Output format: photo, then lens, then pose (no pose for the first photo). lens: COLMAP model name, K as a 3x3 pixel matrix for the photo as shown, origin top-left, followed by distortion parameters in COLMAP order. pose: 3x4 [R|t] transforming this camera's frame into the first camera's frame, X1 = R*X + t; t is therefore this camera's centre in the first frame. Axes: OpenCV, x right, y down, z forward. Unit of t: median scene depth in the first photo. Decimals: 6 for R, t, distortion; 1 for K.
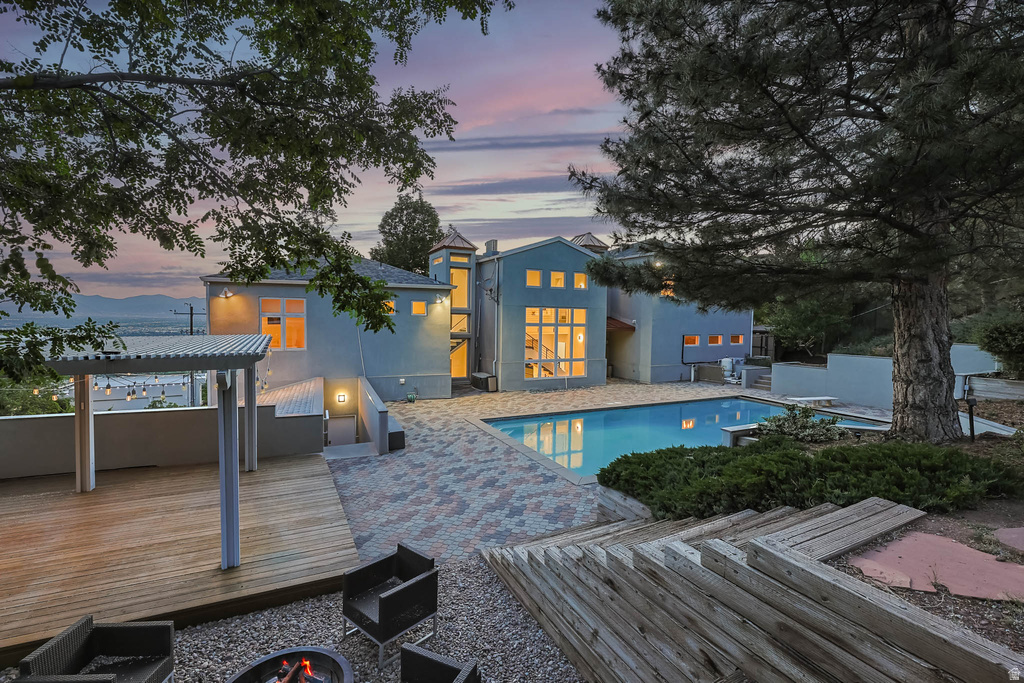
lens RADIAL K [[467.8, 0, 459.3], [0, 467.8, 333.4], [0, 0, 1]] dist [0.001181, 0.000062]
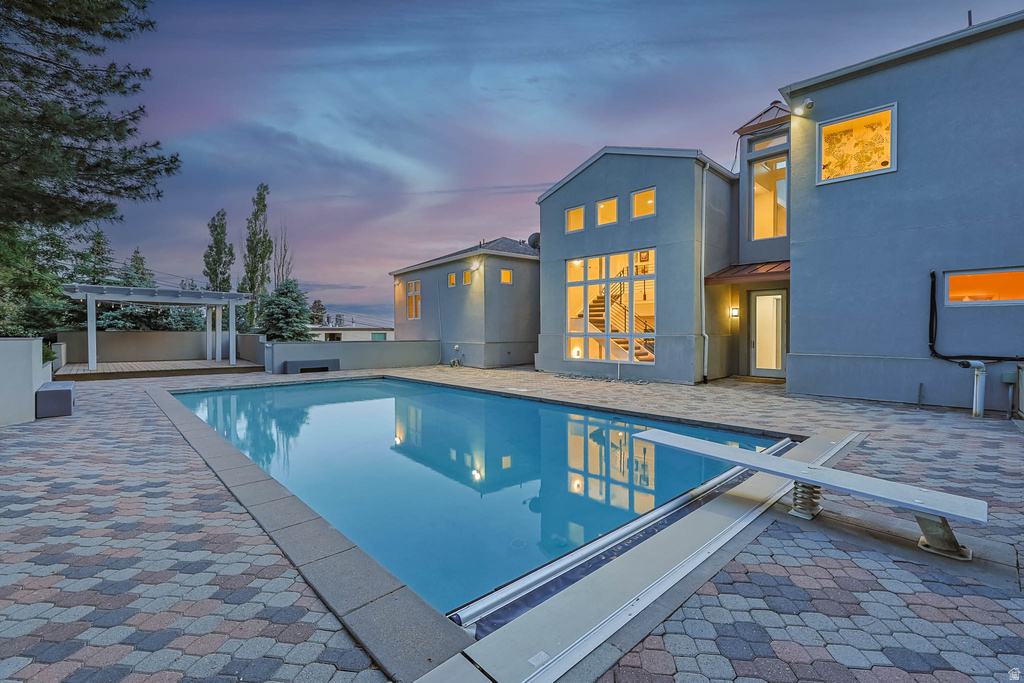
lens RADIAL K [[434.3, 0, 512.0], [0, 434.3, 341.5], [0, 0, 1]] dist [0.001466, -0.000027]
pose [[0.347648, 0.010736, -0.937564, 0.739460], [-0.043063, 0.999062, -0.004527, 0.075897], [0.936636, 0.041948, 0.347784, 0.664947]]
